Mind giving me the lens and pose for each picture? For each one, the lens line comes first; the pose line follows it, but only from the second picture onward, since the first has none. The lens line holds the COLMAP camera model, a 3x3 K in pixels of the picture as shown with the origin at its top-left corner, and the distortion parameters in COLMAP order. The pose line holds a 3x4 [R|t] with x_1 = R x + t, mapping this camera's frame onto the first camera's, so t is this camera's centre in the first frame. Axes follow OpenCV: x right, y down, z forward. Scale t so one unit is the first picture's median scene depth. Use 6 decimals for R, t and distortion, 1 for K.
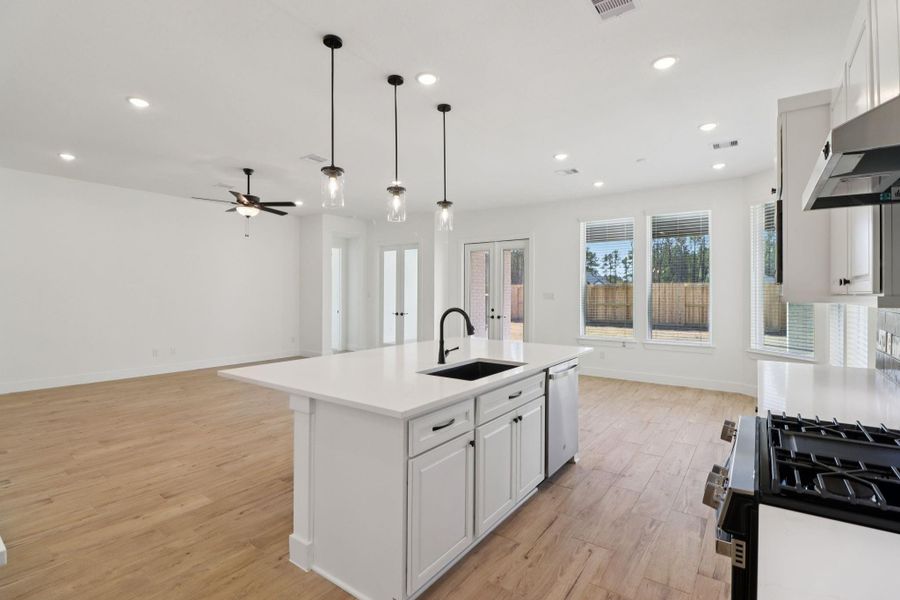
lens RADIAL K [[421.9, 0, 449.6], [0, 421.9, 294.3], [0, 0, 1]] dist [0.000129, -0.012177]
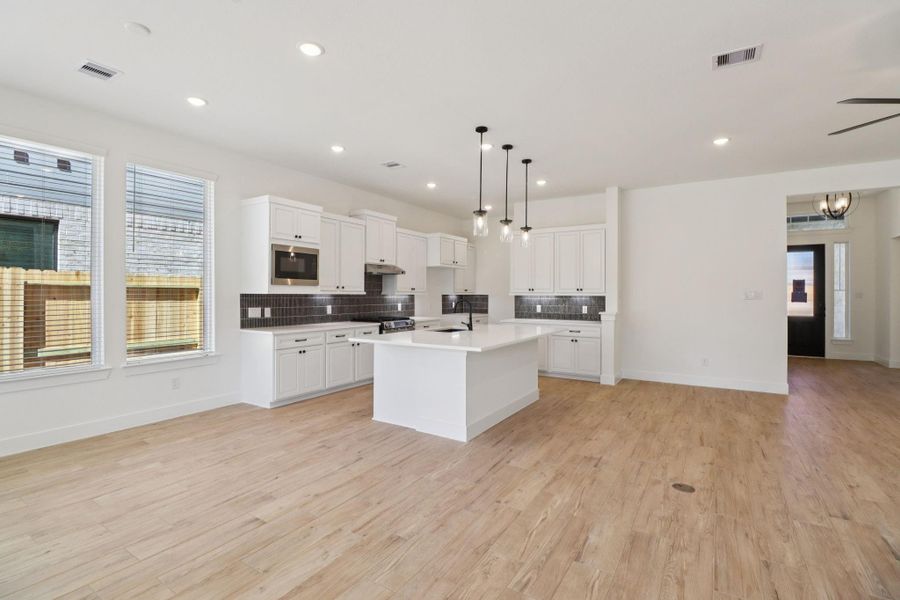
lens RADIAL K [[421.9, 0, 449.6], [0, 421.9, 294.3], [0, 0, 1]] dist [0.000129, -0.012177]
pose [[-0.997461, -0.008288, -0.070727, 0.203907], [-0.008325, 0.999965, 0.000238, 0.011276], [0.070723, 0.000826, -0.997496, 2.861026]]
